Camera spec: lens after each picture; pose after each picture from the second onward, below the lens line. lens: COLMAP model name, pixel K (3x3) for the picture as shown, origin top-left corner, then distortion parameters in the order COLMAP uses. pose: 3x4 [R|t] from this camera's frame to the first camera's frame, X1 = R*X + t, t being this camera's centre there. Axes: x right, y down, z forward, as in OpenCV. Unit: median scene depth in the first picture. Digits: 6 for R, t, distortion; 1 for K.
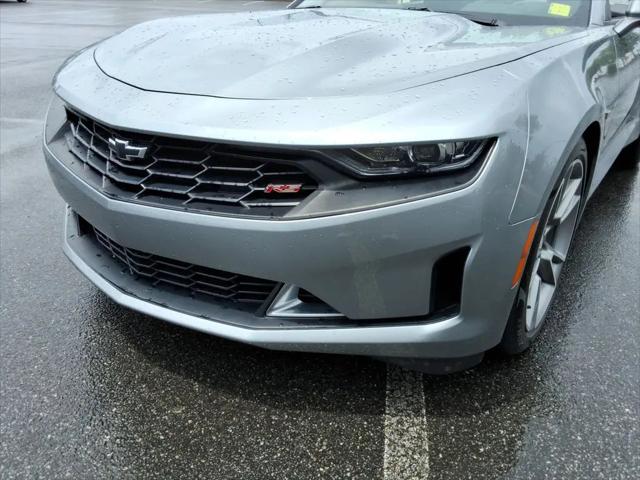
lens RADIAL K [[510.8, 0, 320.4], [0, 510.8, 238.0], [0, 0, 1]] dist [0.075545, -0.112576]
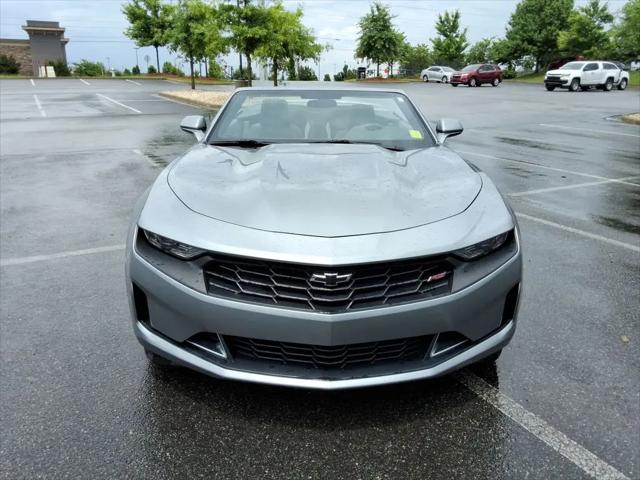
lens RADIAL K [[510.8, 0, 321.8], [0, 510.8, 239.6], [0, 0, 1]] dist [0.075545, -0.112576]
pose [[0.796988, -0.188269, 0.573904, -1.268358], [0.274013, 0.959474, -0.065769, -0.196660], [-0.538263, 0.209675, 0.816278, -0.228518]]
